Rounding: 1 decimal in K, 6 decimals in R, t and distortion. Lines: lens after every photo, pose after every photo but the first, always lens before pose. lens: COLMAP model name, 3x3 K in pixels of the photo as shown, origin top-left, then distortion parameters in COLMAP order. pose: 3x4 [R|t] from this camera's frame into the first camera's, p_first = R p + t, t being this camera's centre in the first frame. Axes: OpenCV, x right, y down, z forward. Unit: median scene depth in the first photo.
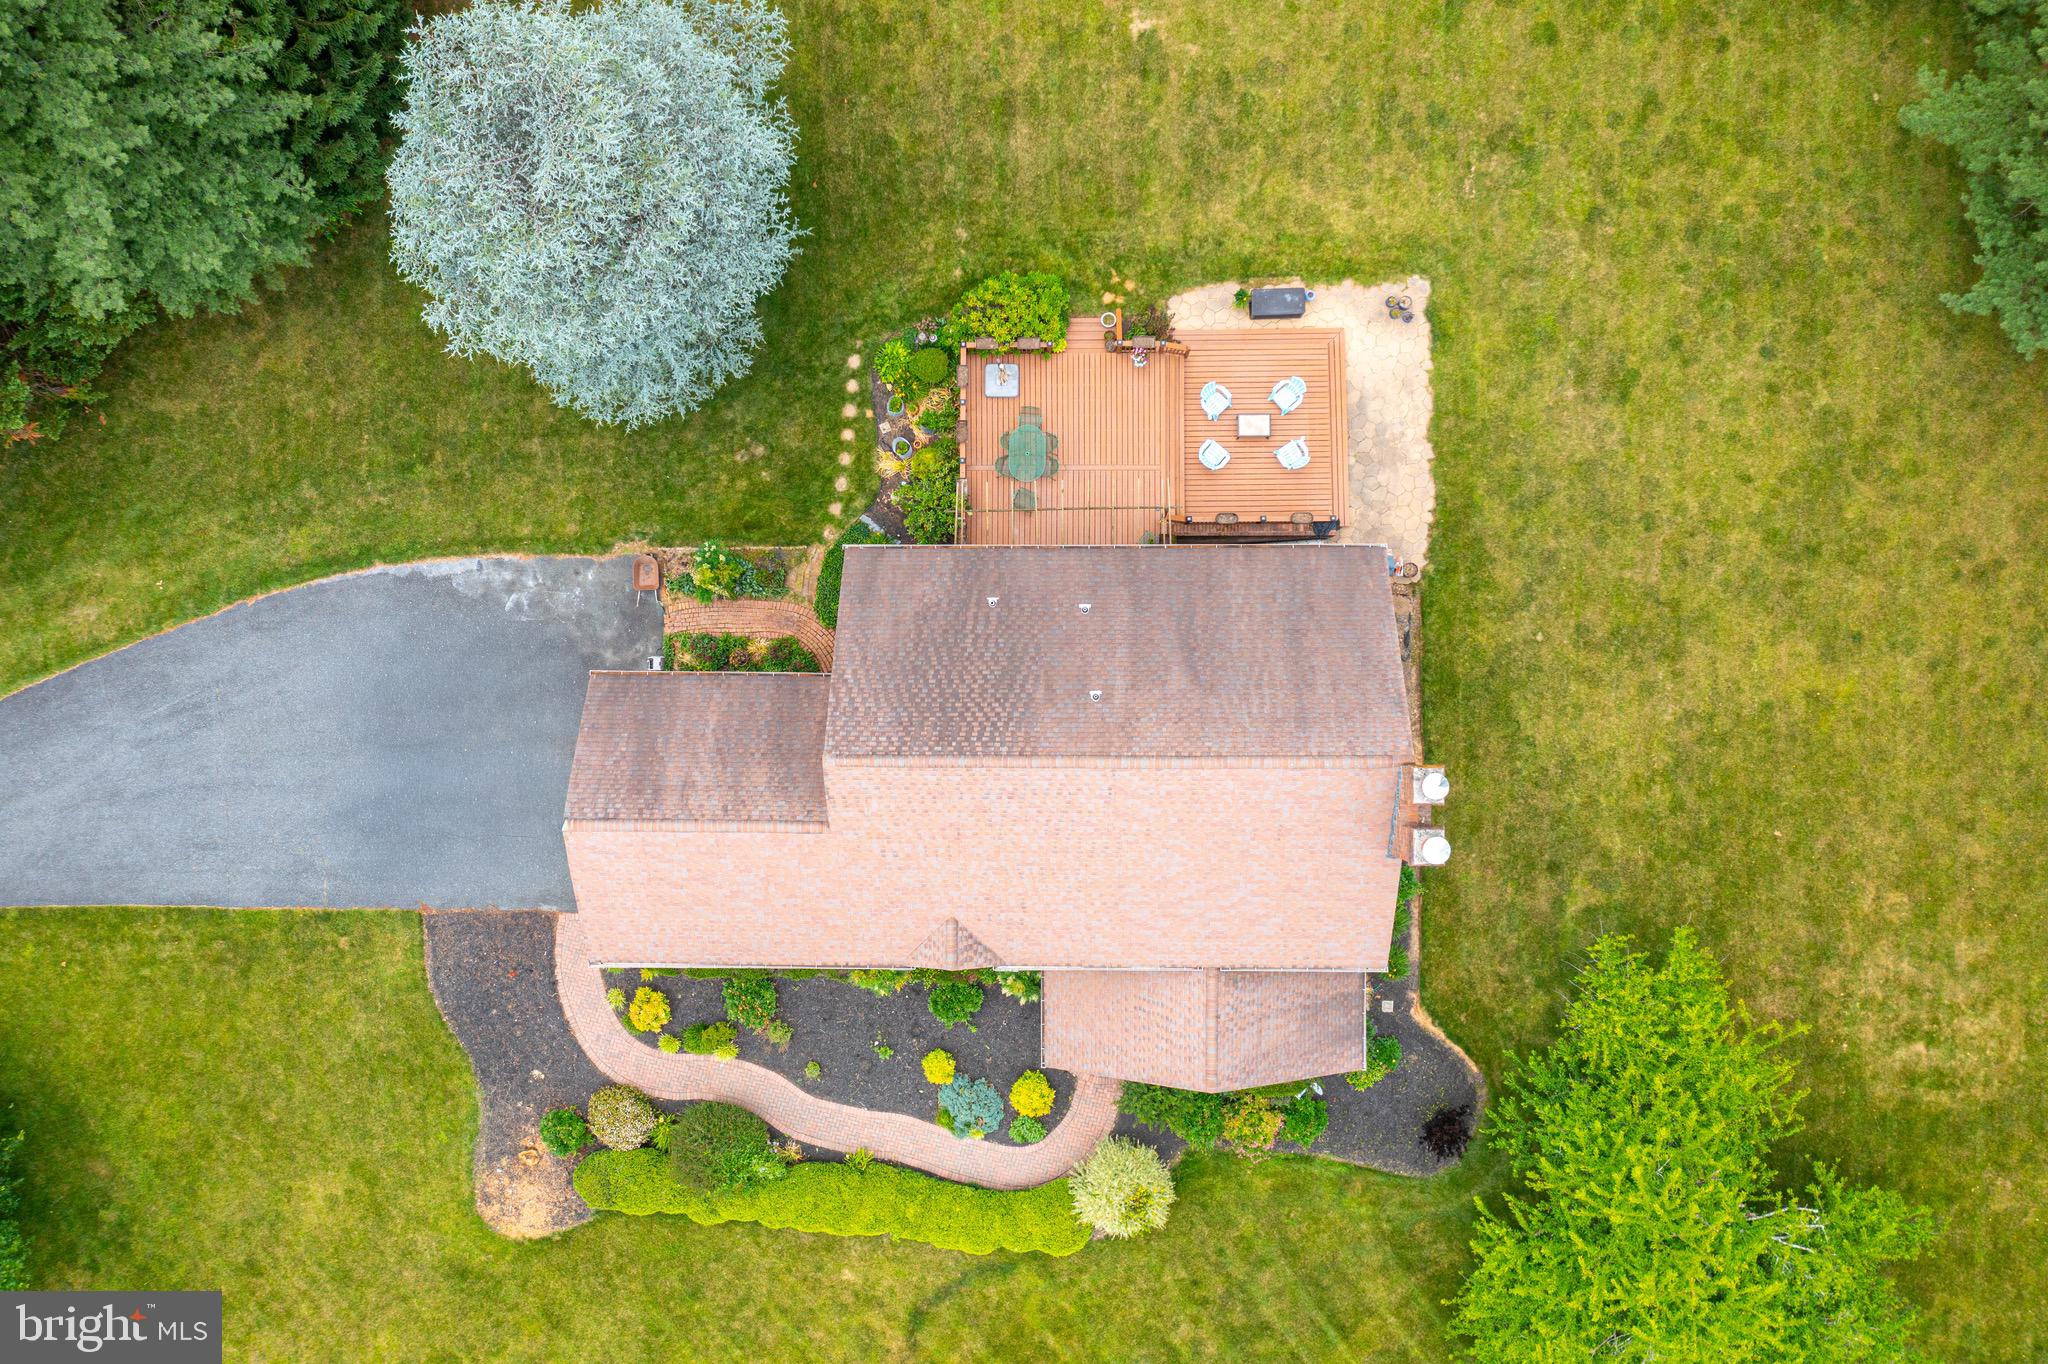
lens RADIAL K [[1614.8, 0, 1018.0], [0, 1614.8, 672.1], [0, 0, 1]] dist [-0.001617, 0.000299]
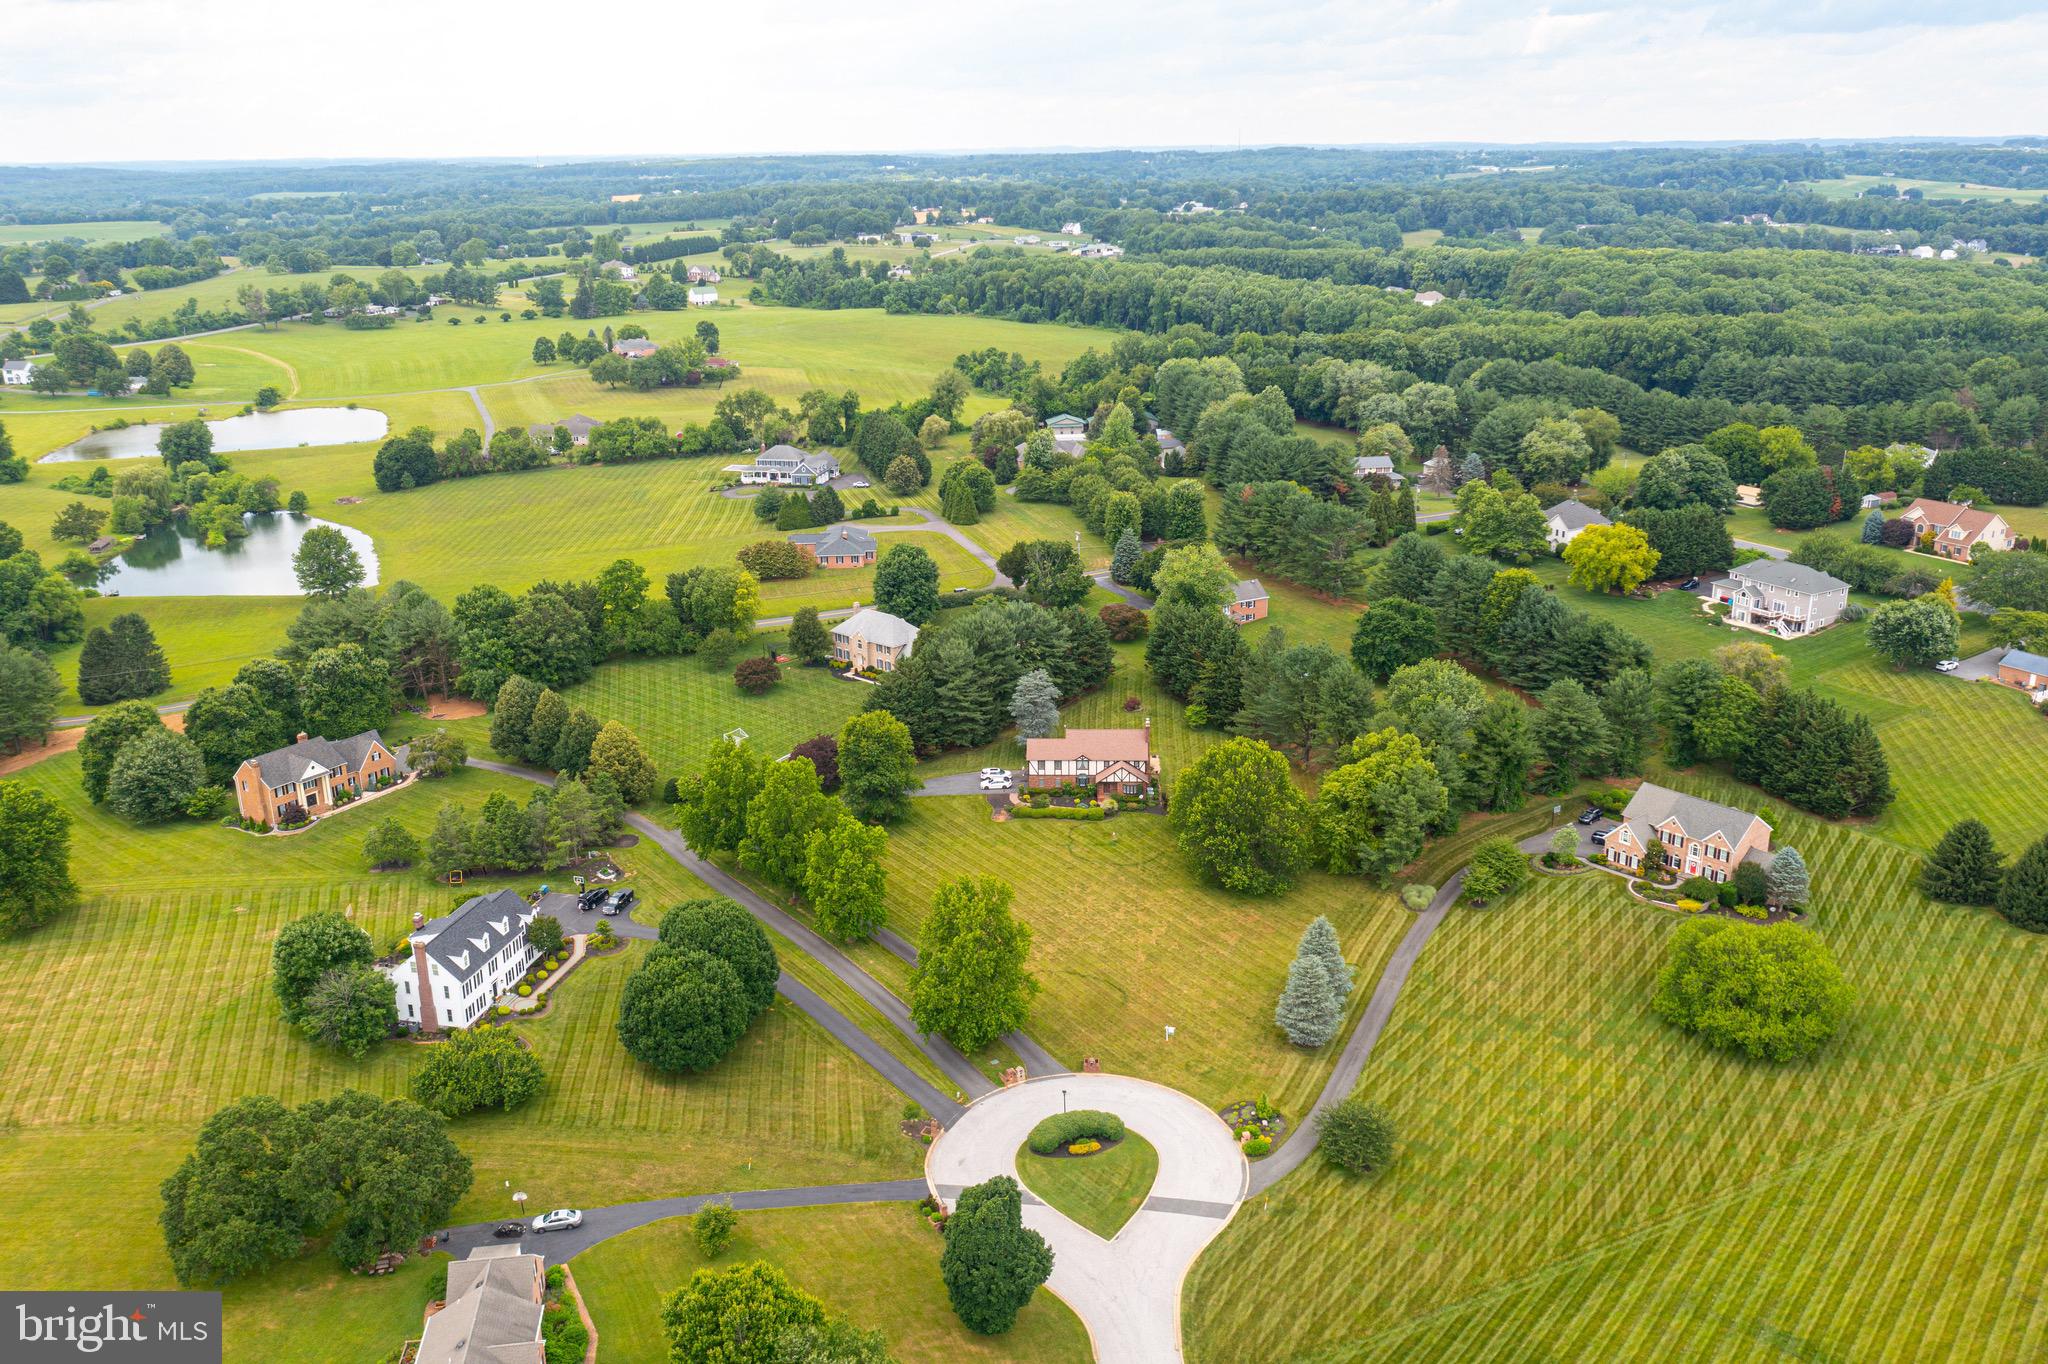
lens RADIAL K [[1618.8, 0, 1021.6], [0, 1618.8, 673.0], [0, 0, 1]] dist [-0.006325, -0.005218]
pose [[0.998843, 0.032246, -0.035682, -0.054670], [-0.044380, 0.332083, -0.942206, 5.422774], [-0.018533, 0.942699, 0.333130, -1.313175]]
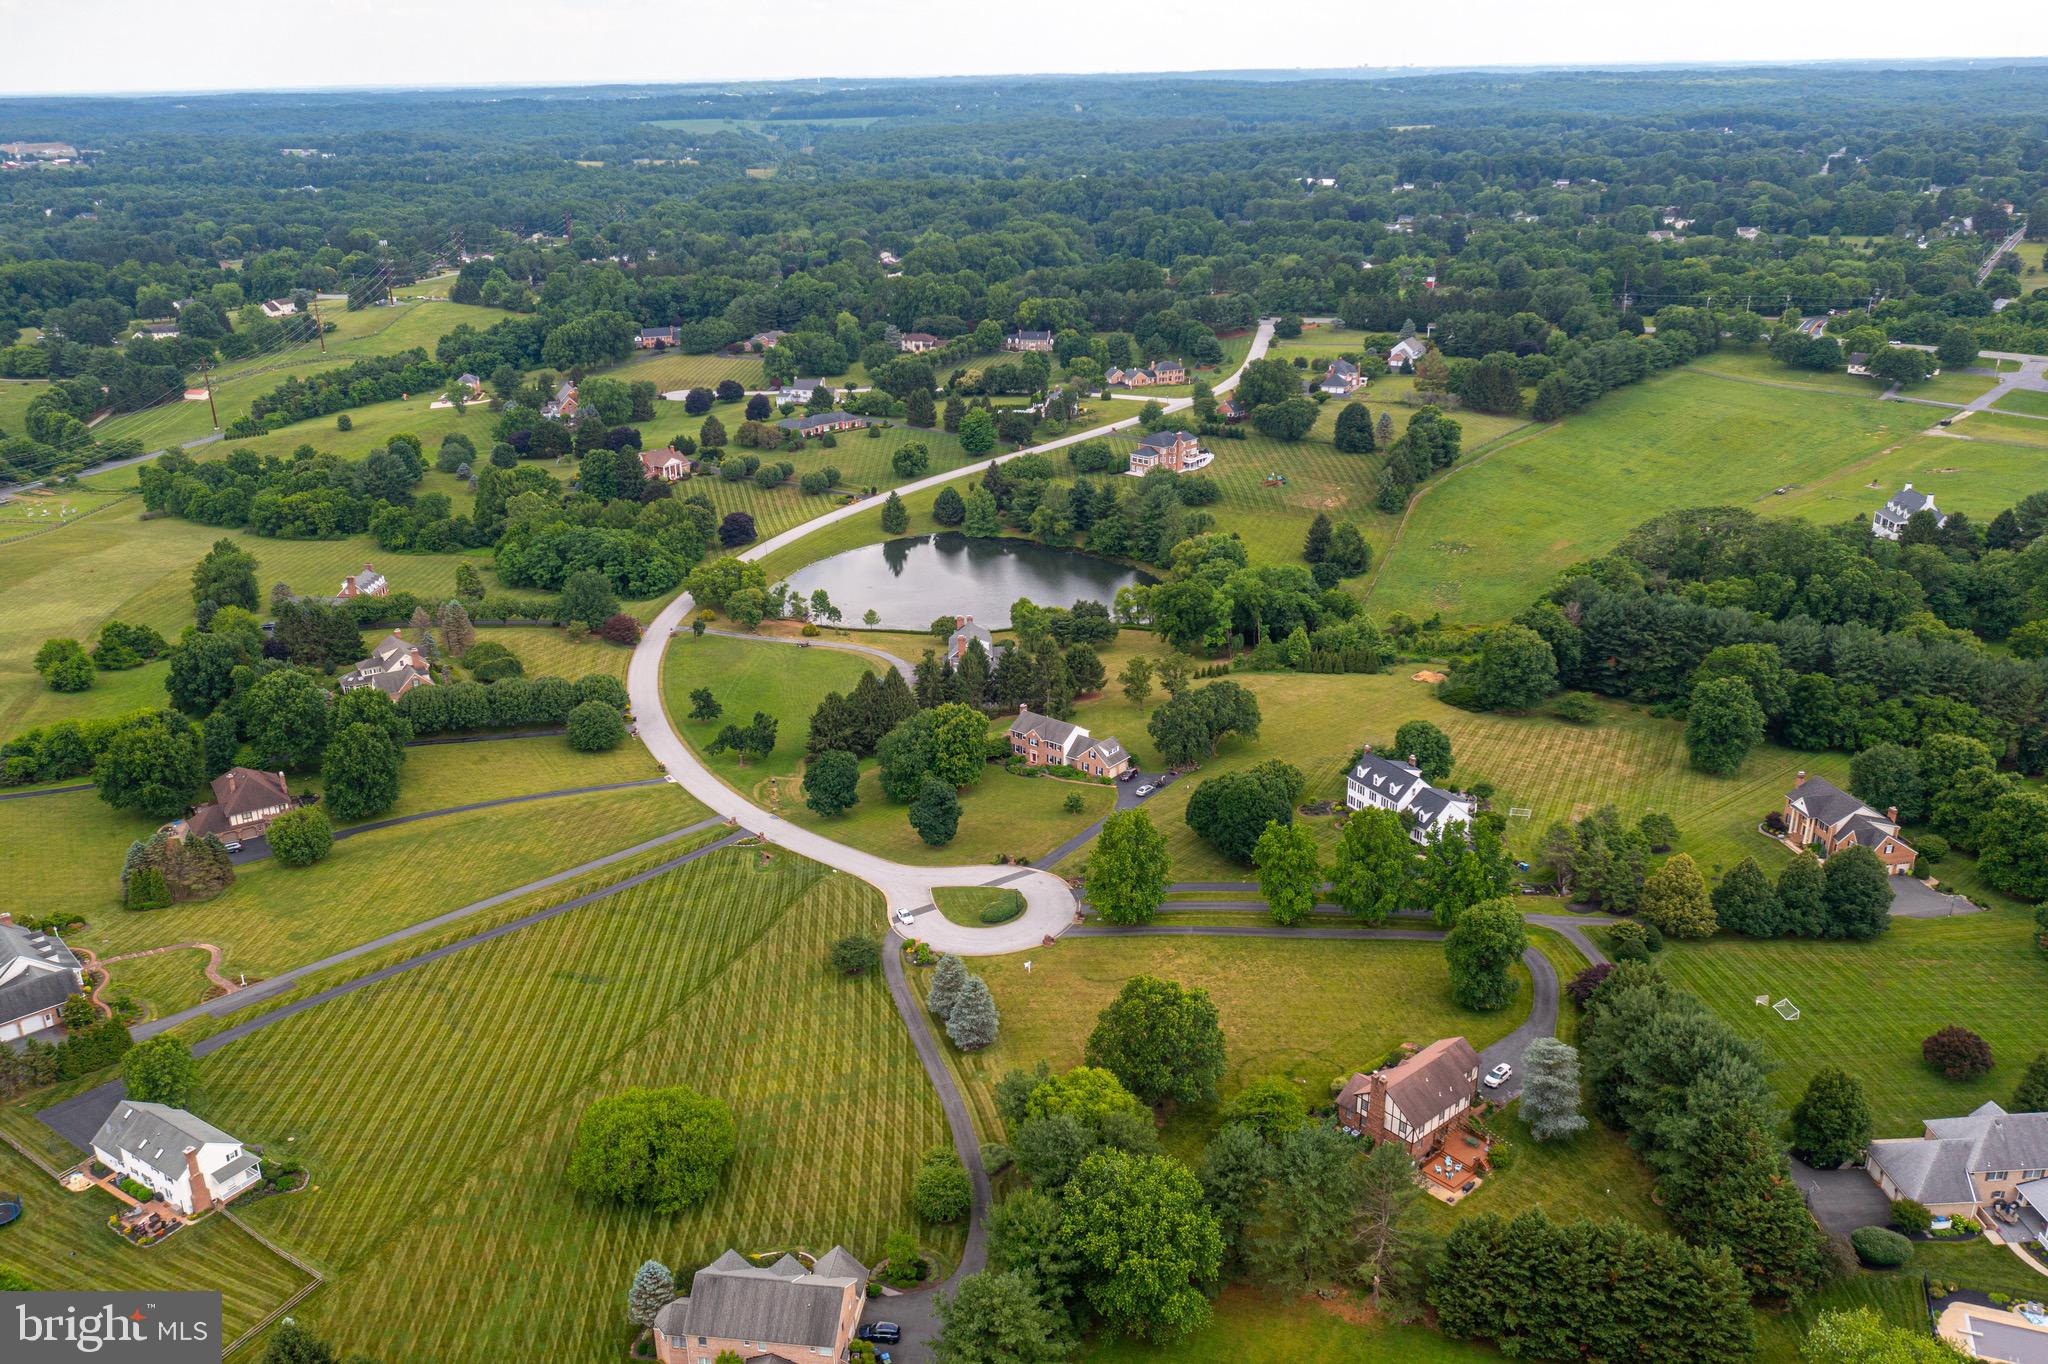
lens RADIAL K [[1623.8, 0, 1010.7], [0, 1623.8, 710.2], [0, 0, 1]] dist [-0.011131, 0.002418]
pose [[-0.764700, 0.282670, -0.579078, 3.425948], [-0.641786, -0.253449, 0.723791, -2.377359], [0.057827, 0.925128, 0.375226, -2.051348]]
